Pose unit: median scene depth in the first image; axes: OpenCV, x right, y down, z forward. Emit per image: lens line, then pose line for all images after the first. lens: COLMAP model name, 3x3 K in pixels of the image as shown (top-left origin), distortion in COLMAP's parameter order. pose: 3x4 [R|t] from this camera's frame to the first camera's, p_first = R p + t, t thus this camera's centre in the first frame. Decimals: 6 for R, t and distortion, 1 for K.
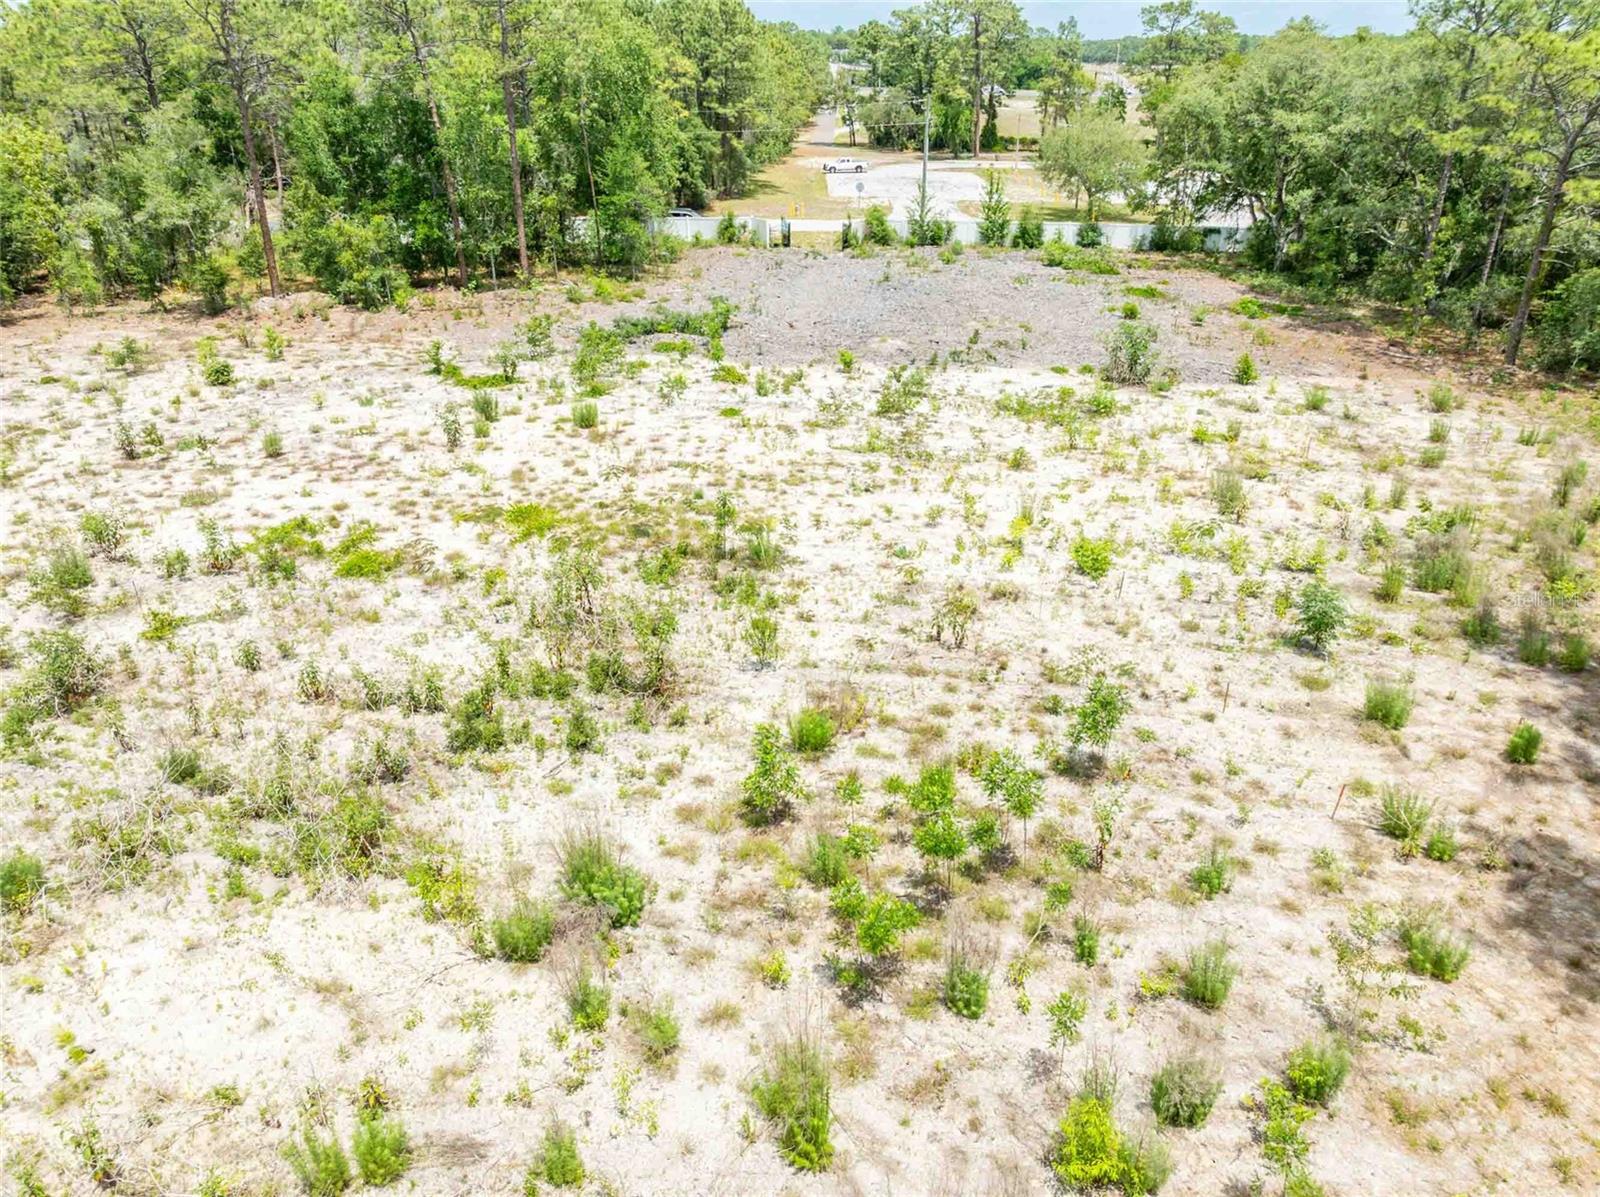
lens RADIAL K [[1121.9, 0, 813.0], [0, 1121.9, 592.6], [0, 0, 1]] dist [-0.049411, 0.020372]
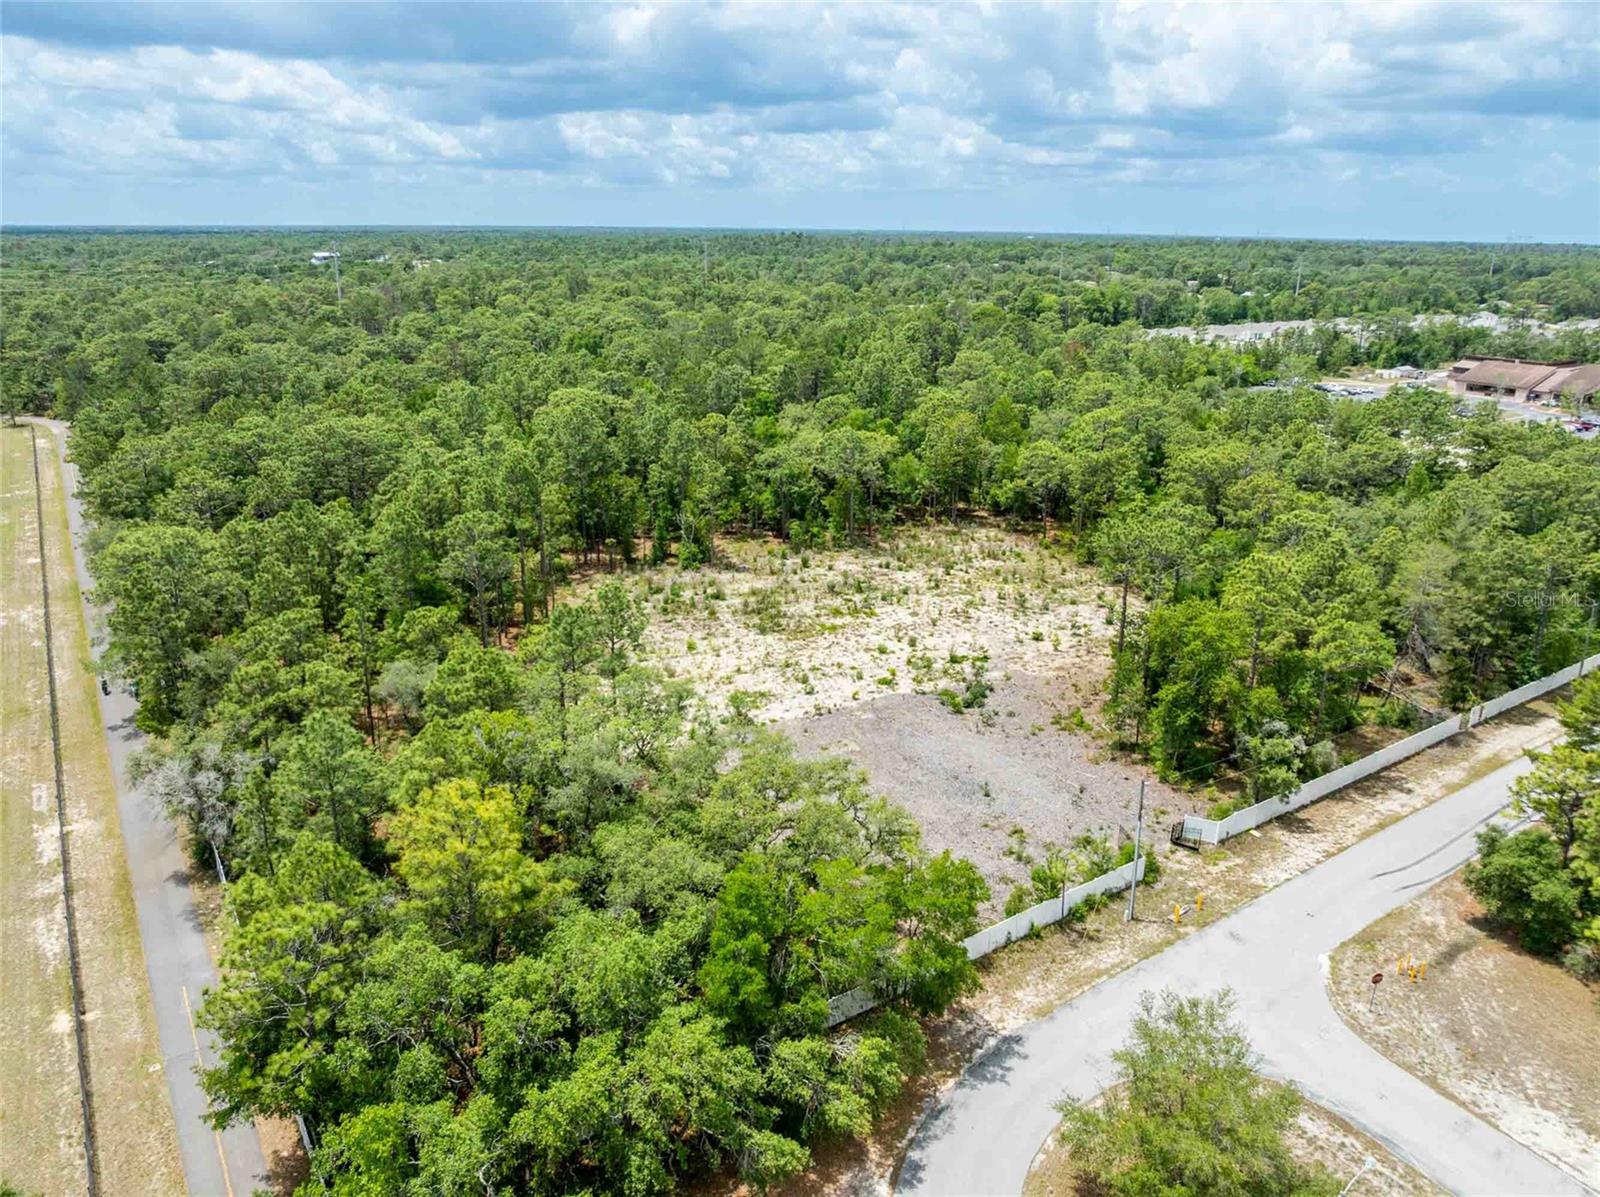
lens RADIAL K [[1121.9, 0, 802.8], [0, 1121.9, 612.1], [0, 0, 1]] dist [-0.049411, 0.020372]
pose [[-0.816647, 0.176880, -0.549364, 2.060120], [-0.266854, 0.728290, 0.631175, -2.687619], [0.511739, 0.662047, -0.547555, 3.267248]]
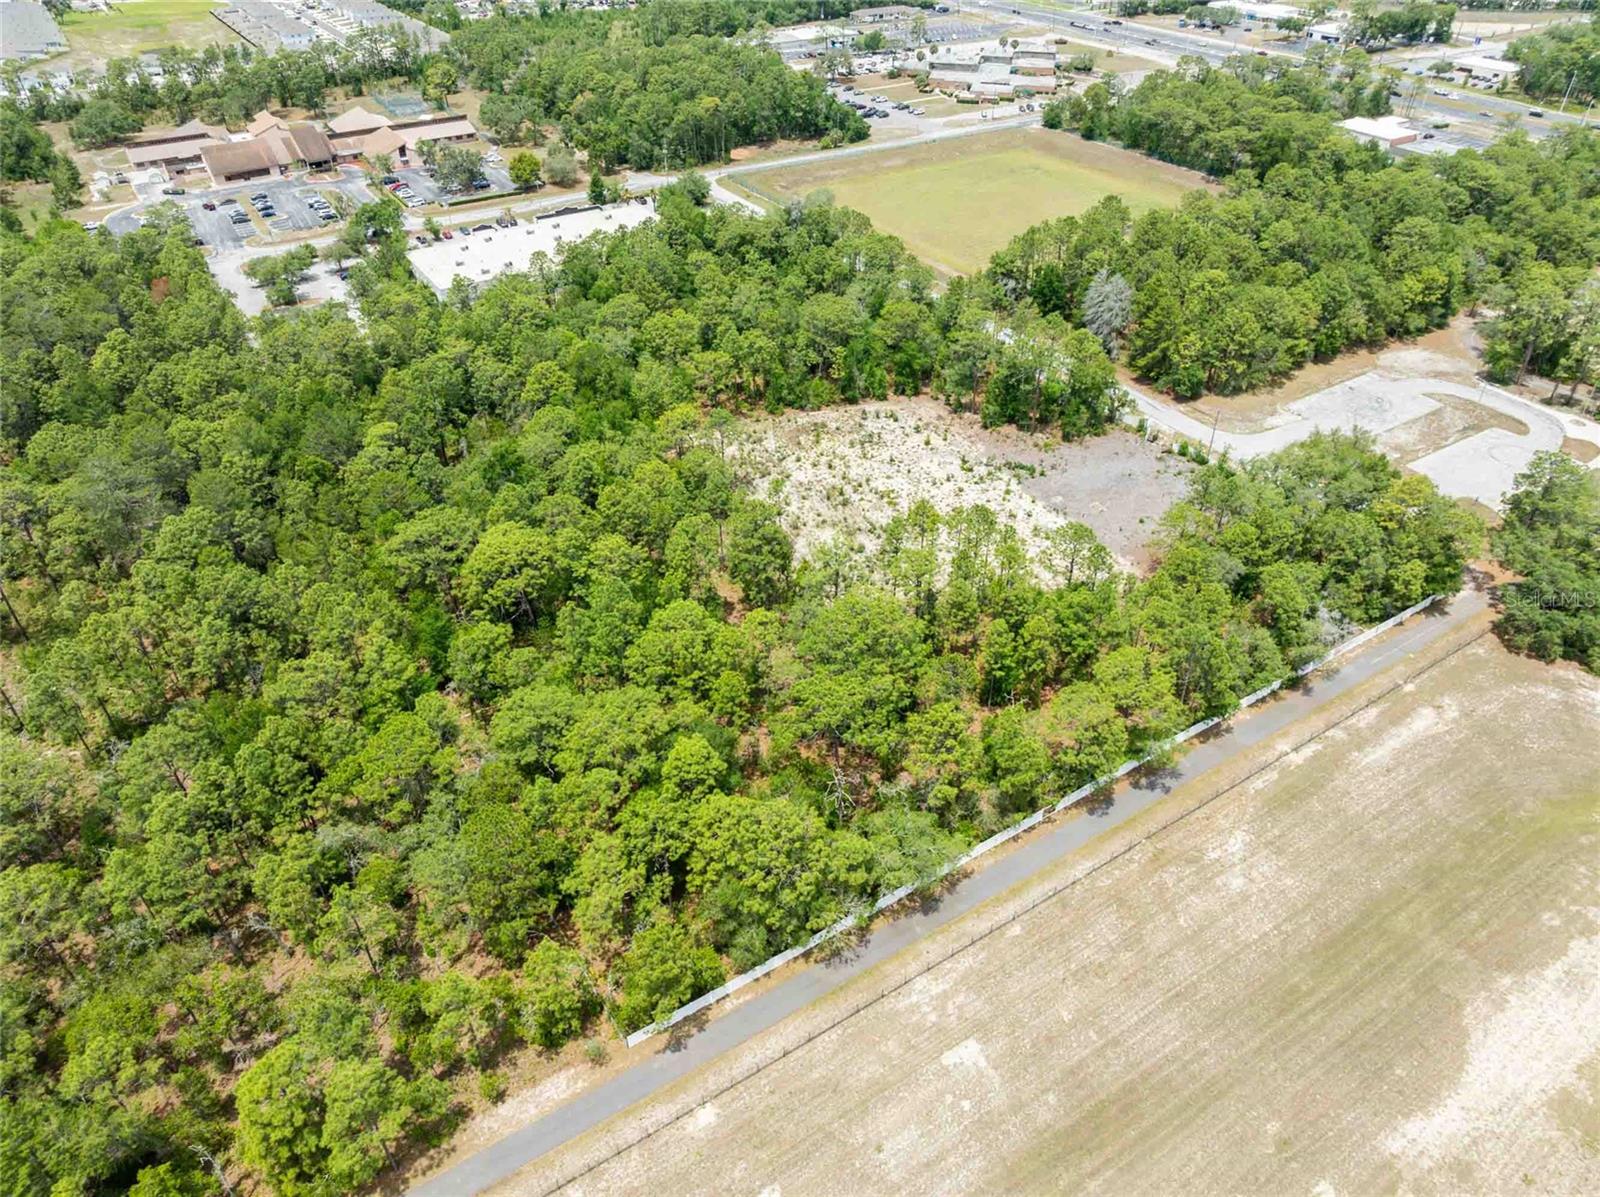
lens RADIAL K [[1121.9, 0, 808.8], [0, 1121.9, 598.4], [0, 0, 1]] dist [-0.049411, 0.020372]
pose [[0.564703, 0.487061, -0.666244, 3.847223], [-0.362772, 0.871602, 0.329707, -1.483104], [0.741287, 0.055509, 0.668889, -3.580425]]
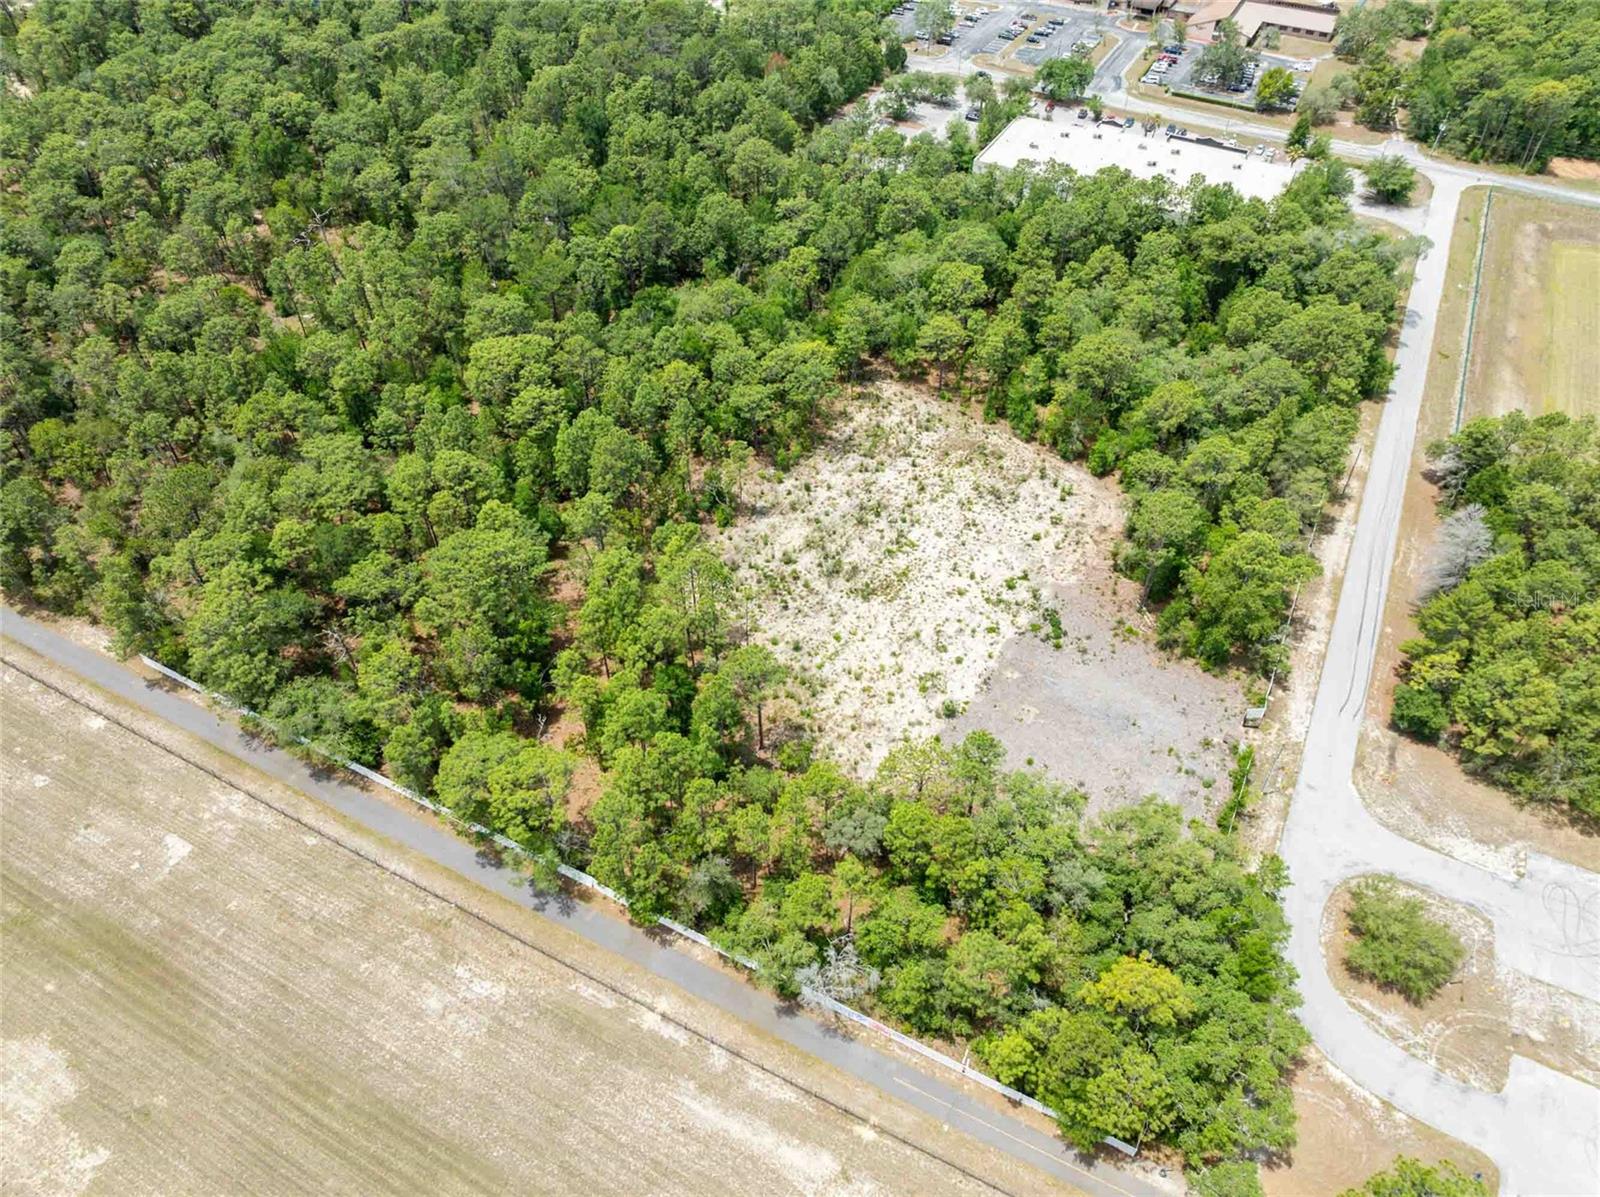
lens RADIAL K [[1121.9, 0, 804.1], [0, 1121.9, 600.5], [0, 0, 1]] dist [-0.049411, 0.020372]
pose [[-0.440121, 0.626592, -0.643177, 3.531507], [-0.403543, 0.501849, 0.765050, -3.999556], [0.802151, 0.596264, 0.031983, 0.617753]]
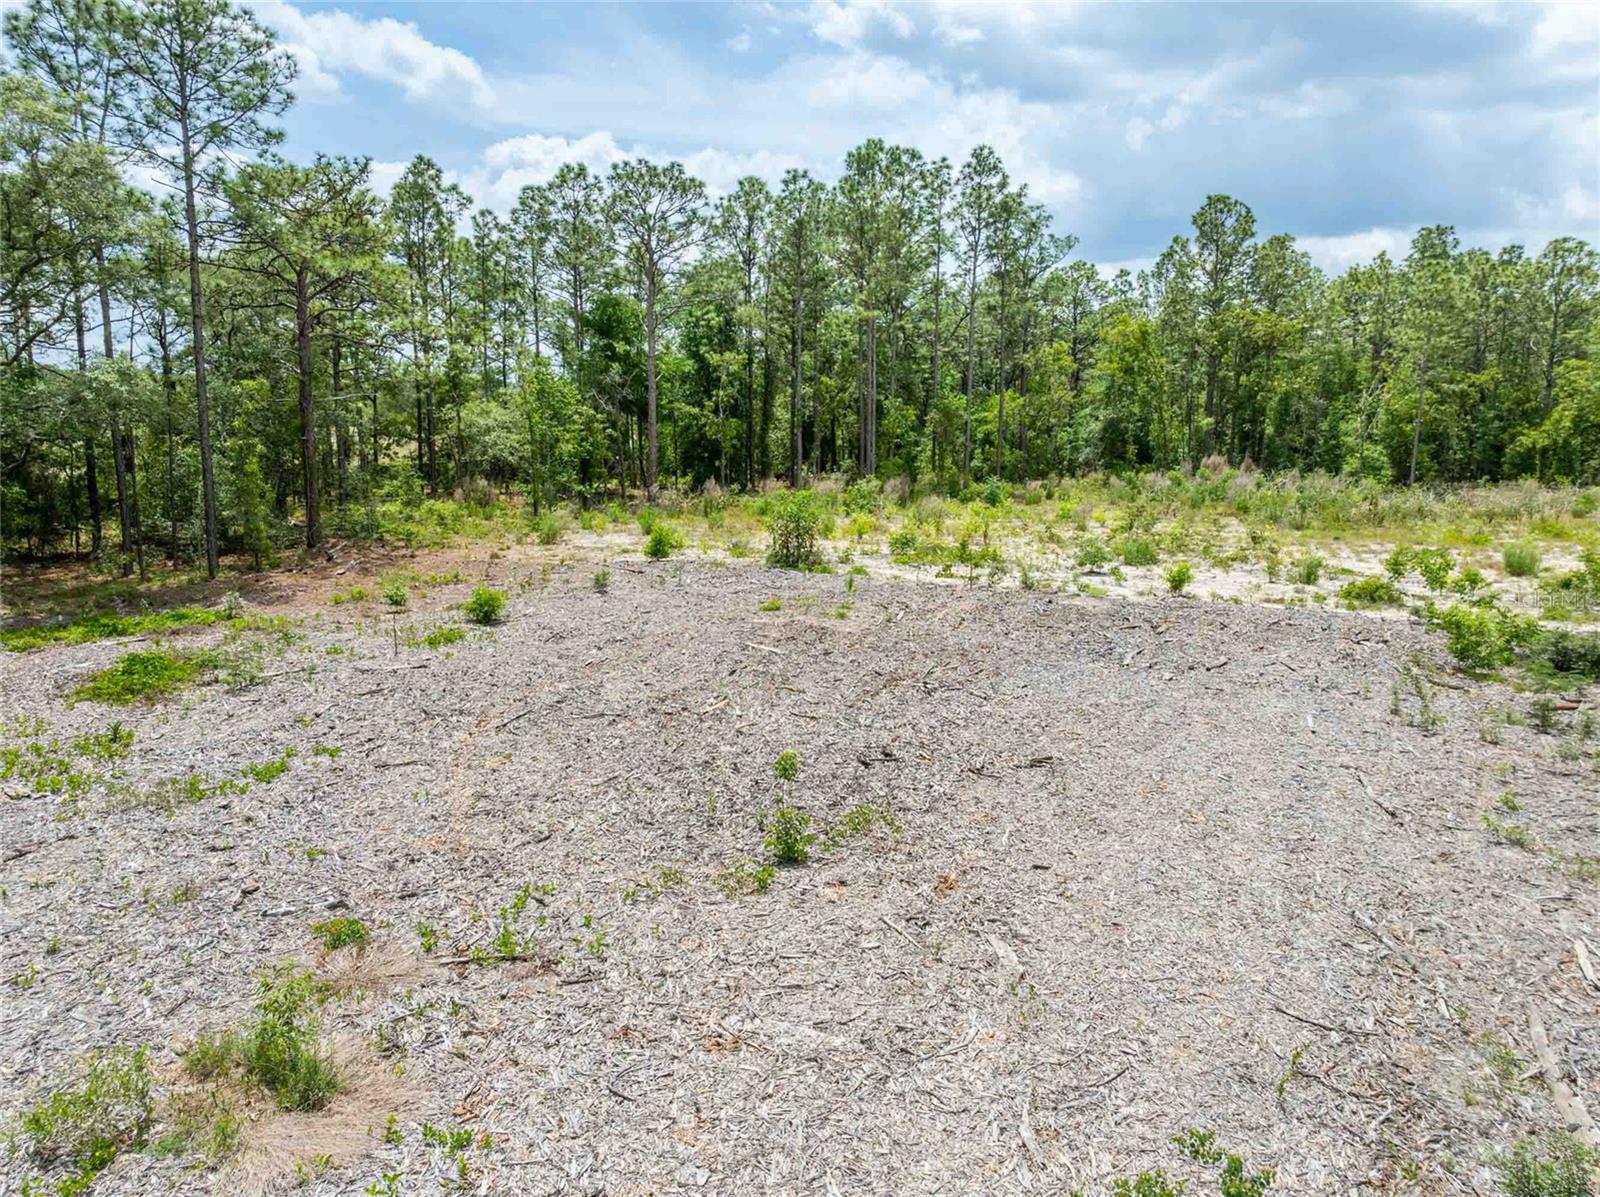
lens RADIAL K [[1121.9, 0, 807.3], [0, 1121.9, 600.2], [0, 0, 1]] dist [-0.049411, 0.020372]
pose [[-0.930669, -0.069317, 0.359236, -0.003202], [0.154363, 0.815819, 0.557325, -0.932606], [-0.331704, 0.574137, -0.748558, 2.485734]]
